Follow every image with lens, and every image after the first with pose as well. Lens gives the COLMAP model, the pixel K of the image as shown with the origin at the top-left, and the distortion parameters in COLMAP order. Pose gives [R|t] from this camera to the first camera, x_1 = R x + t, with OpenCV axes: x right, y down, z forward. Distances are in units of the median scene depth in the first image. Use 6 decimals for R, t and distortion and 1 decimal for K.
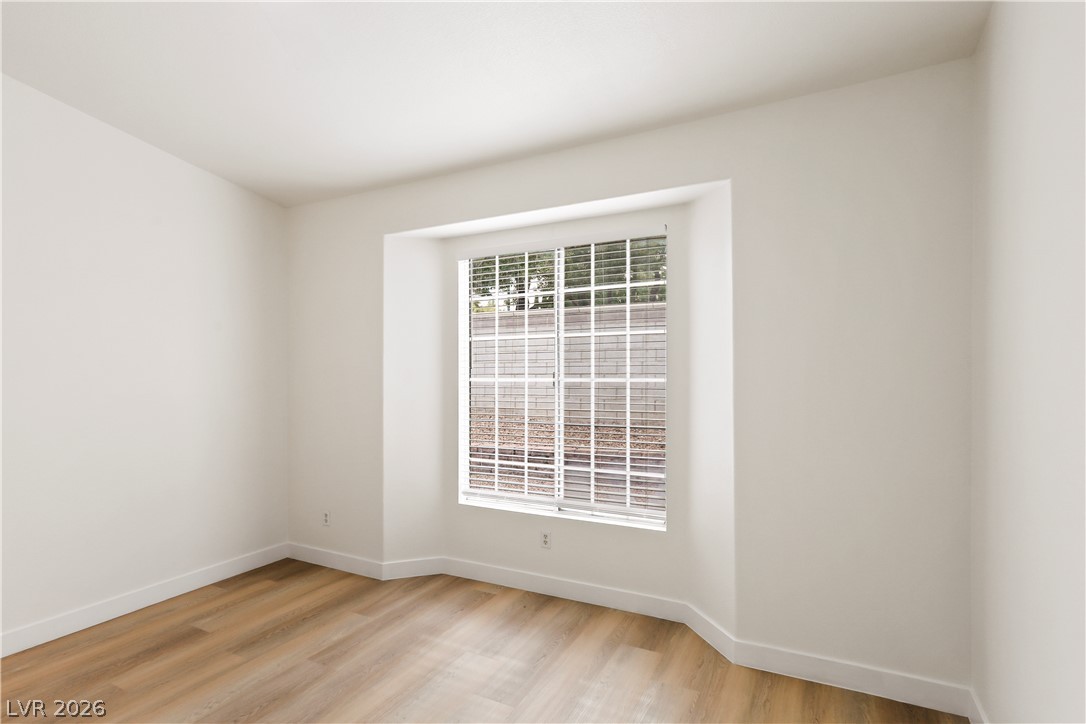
lens RADIAL K [[515.2, 0, 544.6], [0, 515.2, 374.7], [0, 0, 1]] dist [0.003149, 0.000552]
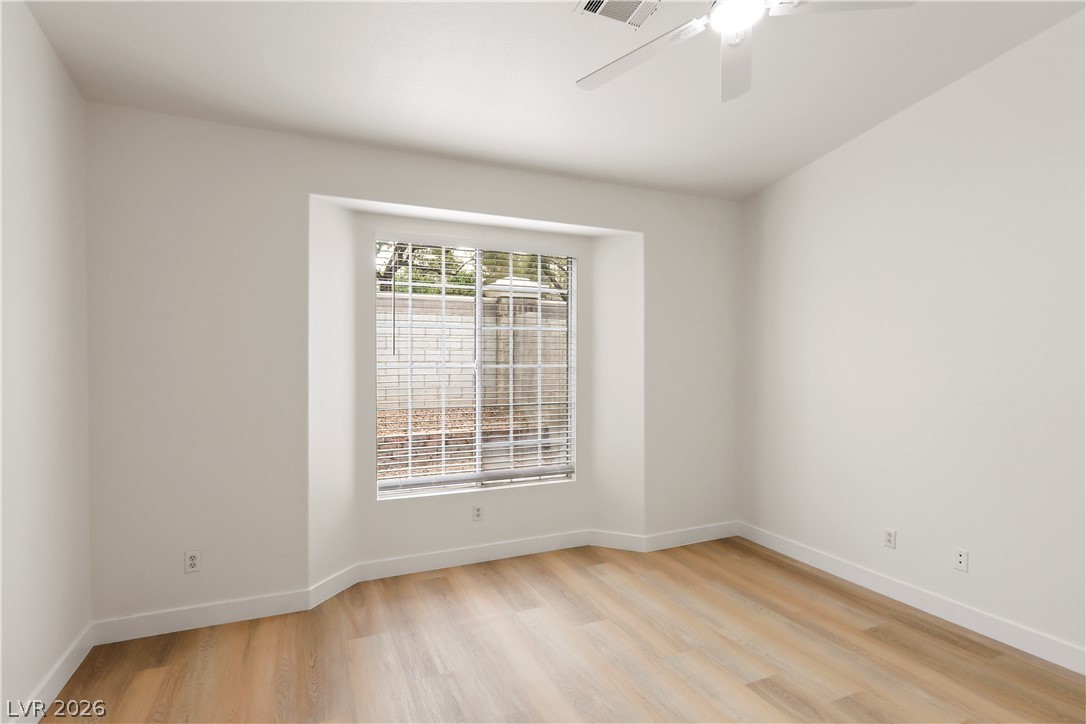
lens RADIAL K [[515.9, 0, 543.0], [0, 515.9, 362.0], [0, 0, 1]] dist [0.000825, 0.000661]
pose [[0.647459, 0.001936, 0.762098, -0.748185], [-0.000076, 0.999997, -0.002475, 0.002454], [-0.762100, 0.001544, 0.647457, 0.185361]]
